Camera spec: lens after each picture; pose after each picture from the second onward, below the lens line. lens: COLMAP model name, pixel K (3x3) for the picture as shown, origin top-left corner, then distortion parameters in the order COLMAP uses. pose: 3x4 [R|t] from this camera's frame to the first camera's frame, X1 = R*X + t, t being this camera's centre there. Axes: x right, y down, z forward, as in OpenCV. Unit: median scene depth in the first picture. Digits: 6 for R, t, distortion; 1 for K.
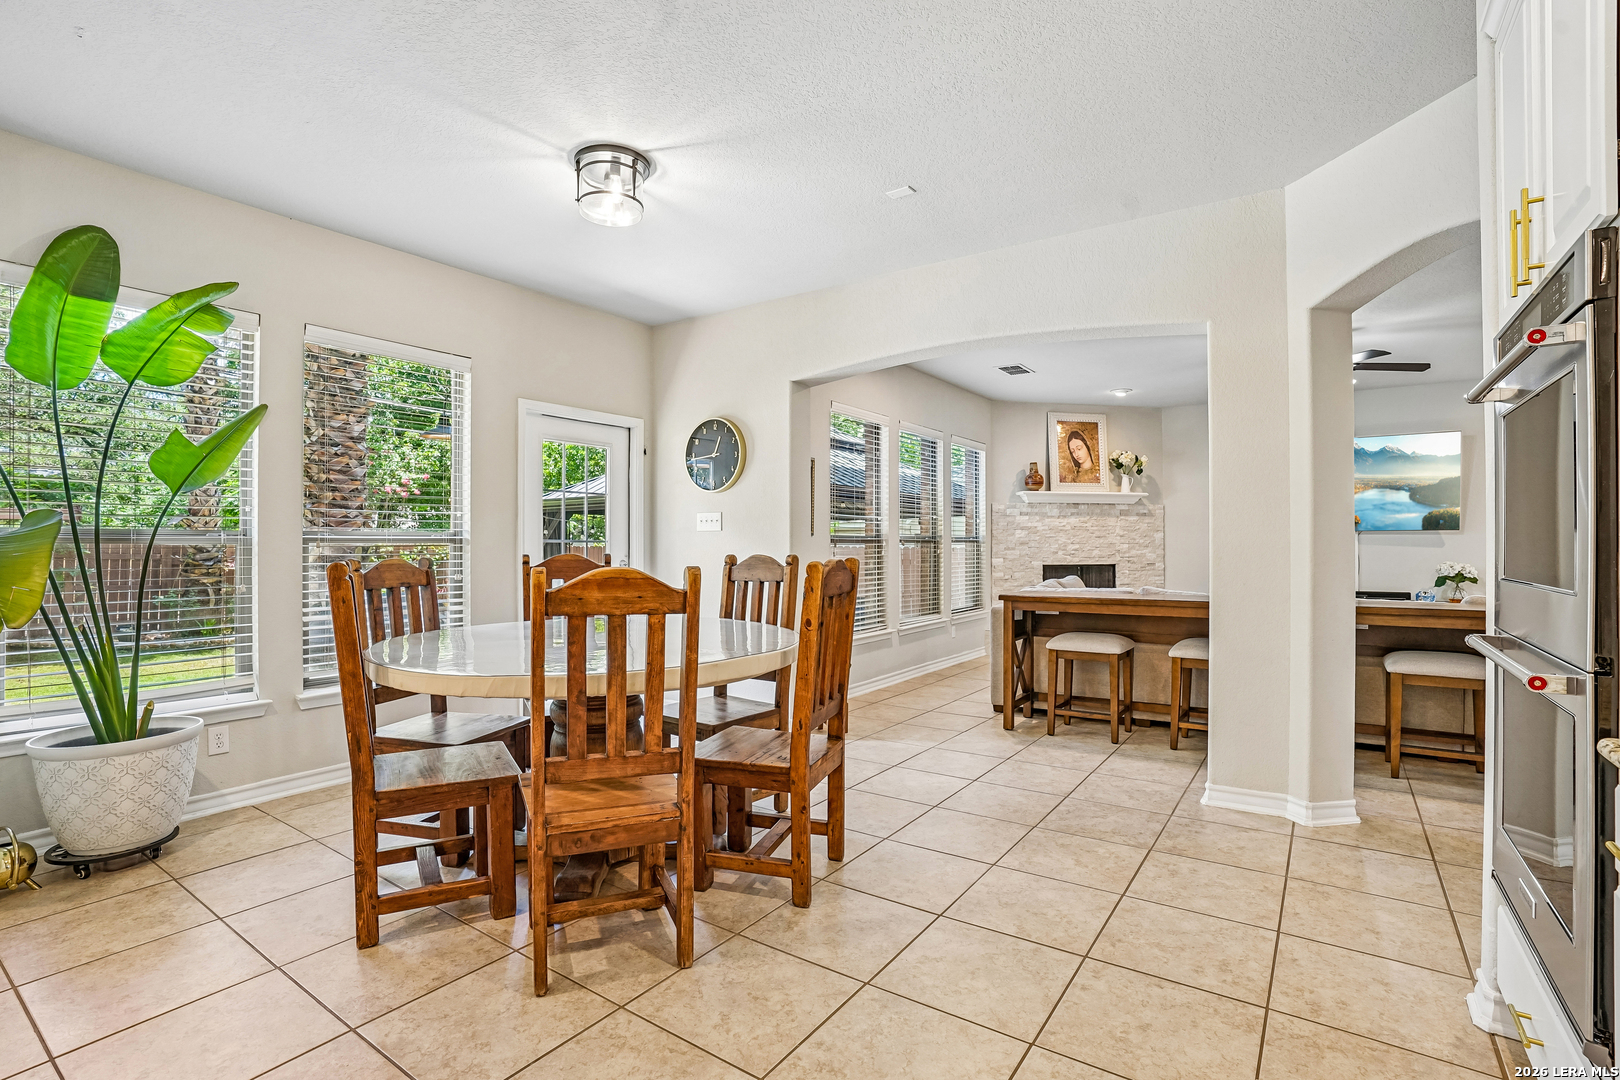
lens RADIAL K [[763.3, 0, 831.9], [0, 763.3, 545.0], [0, 0, 1]] dist [-0.053408, 0.016413]
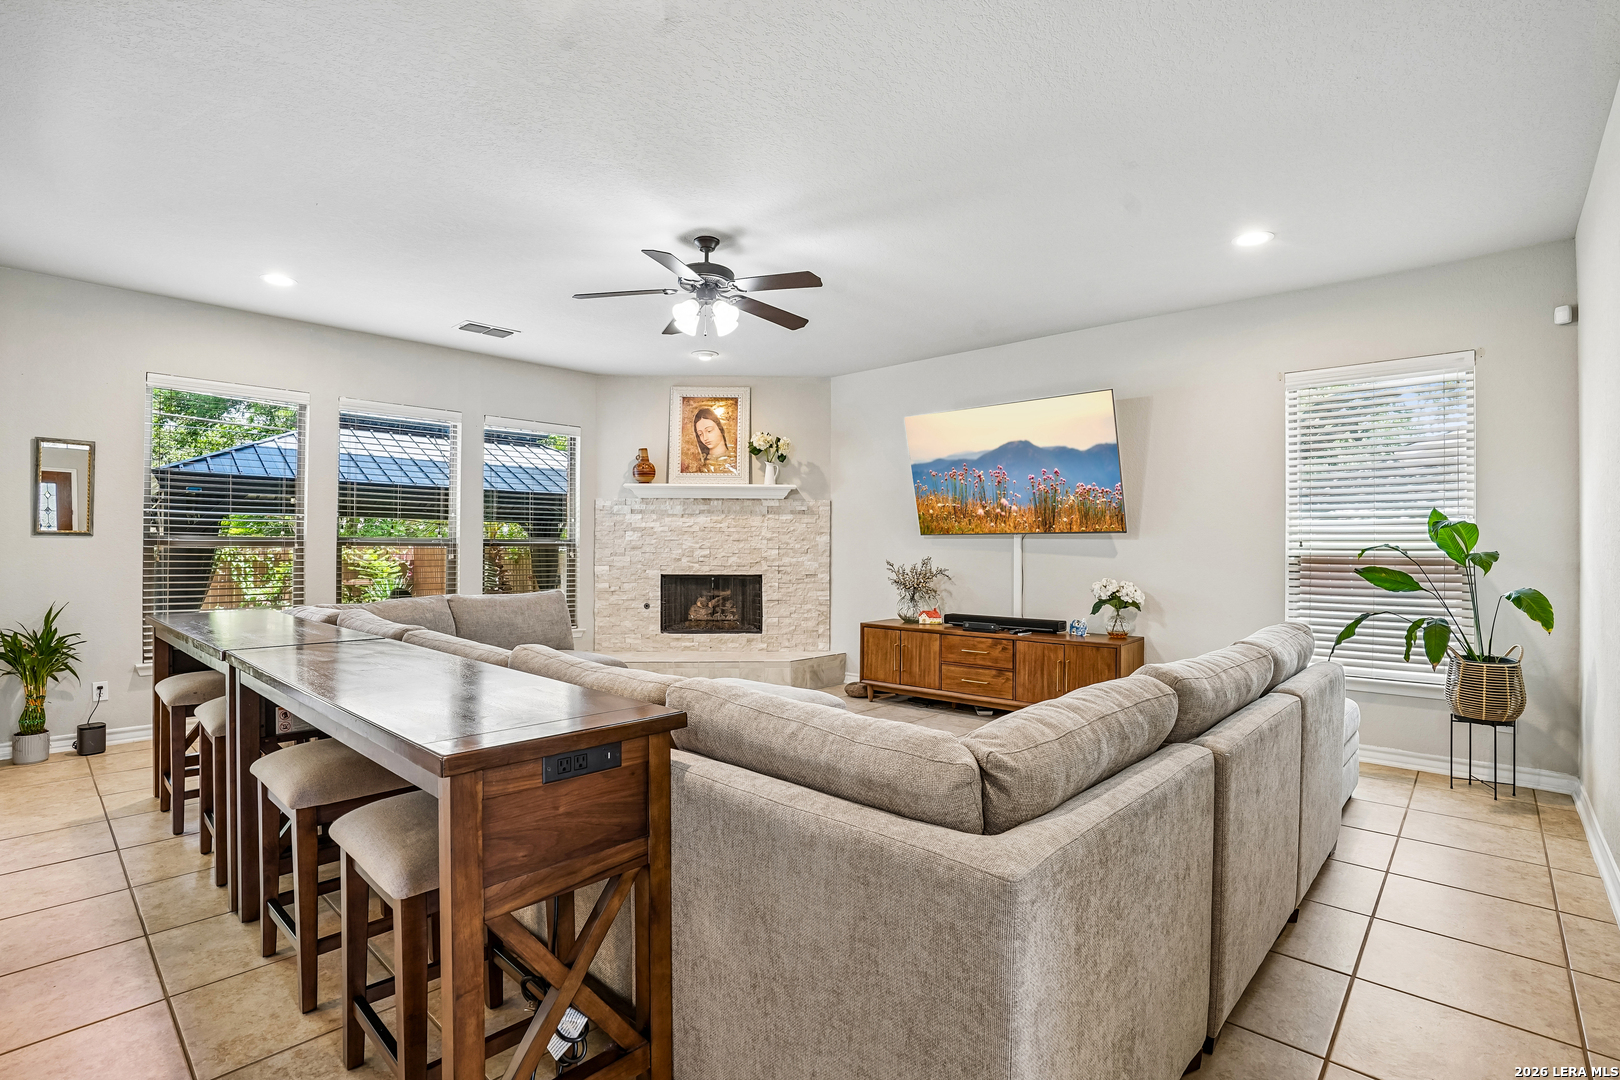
lens RADIAL K [[763.3, 0, 811.2], [0, 763.3, 545.4], [0, 0, 1]] dist [-0.053408, 0.016413]
pose [[0.987329, 0.005690, -0.158587, 0.566495], [-0.006000, 0.999981, -0.001477, -0.004690], [0.158576, 0.002410, 0.987344, 0.221296]]
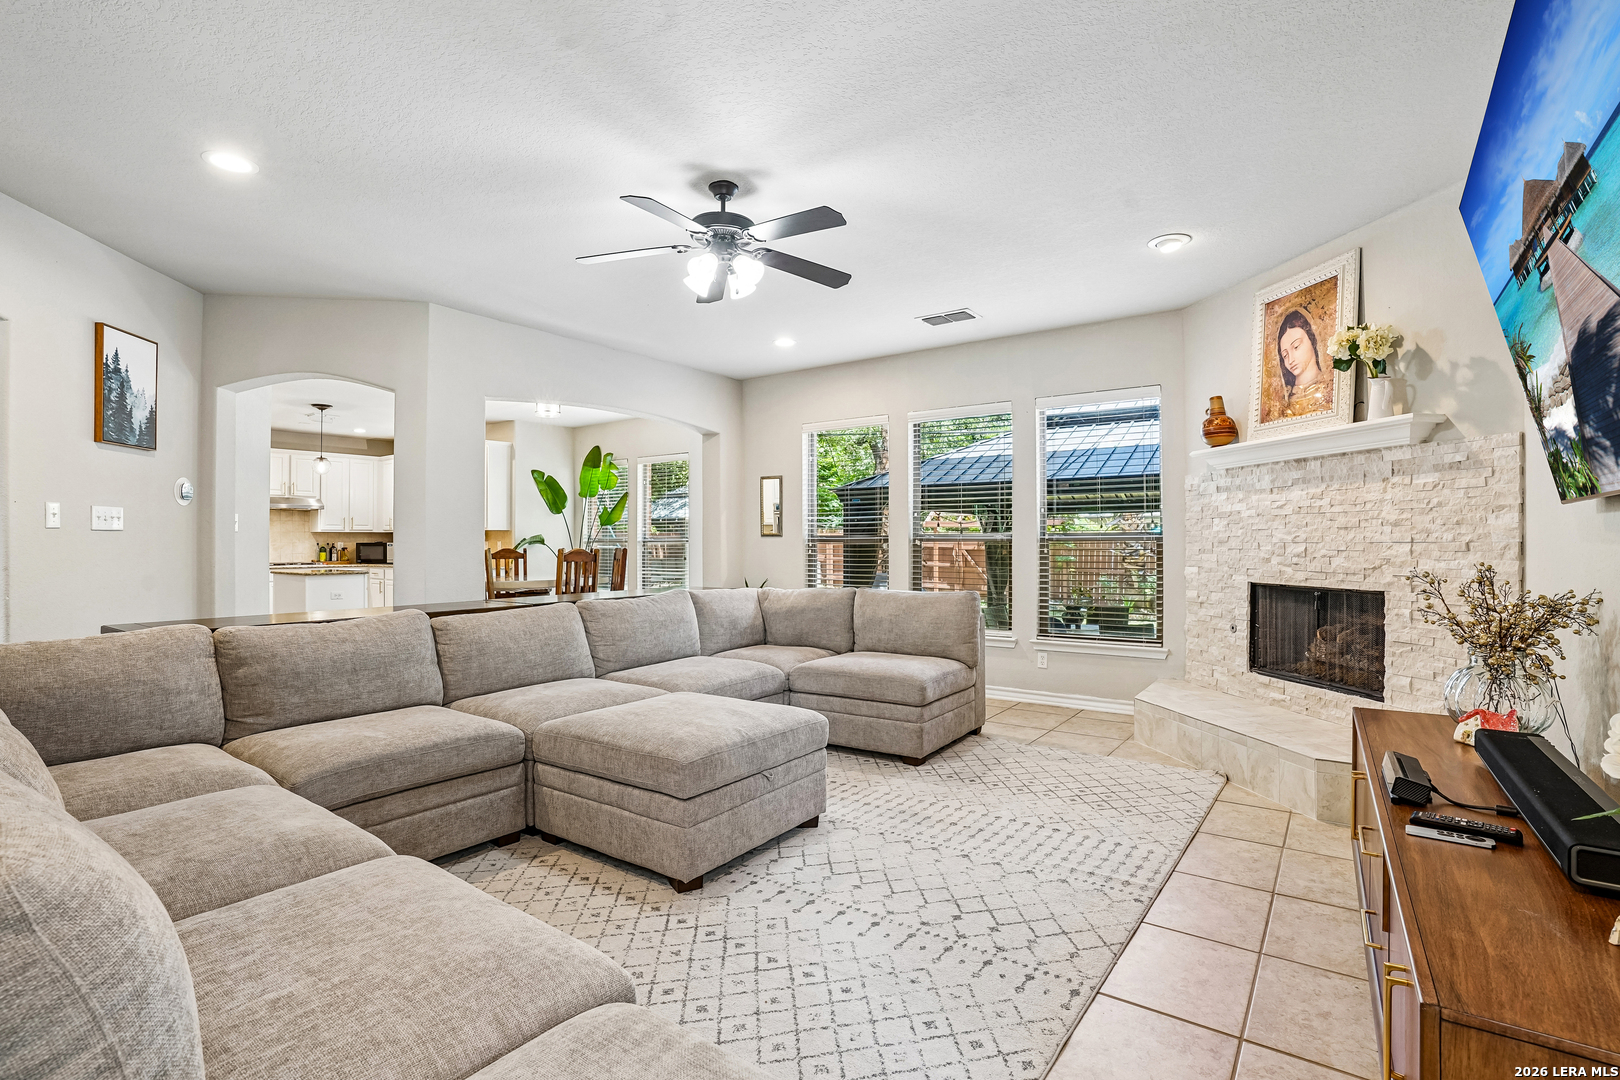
lens RADIAL K [[763.3, 0, 807.0], [0, 763.3, 539.6], [0, 0, 1]] dist [-0.053408, 0.016413]
pose [[-0.043186, -0.000622, -0.999067, 0.819786], [0.001230, 0.999999, -0.000675, -0.003846], [0.999066, -0.001259, -0.043185, 0.714756]]
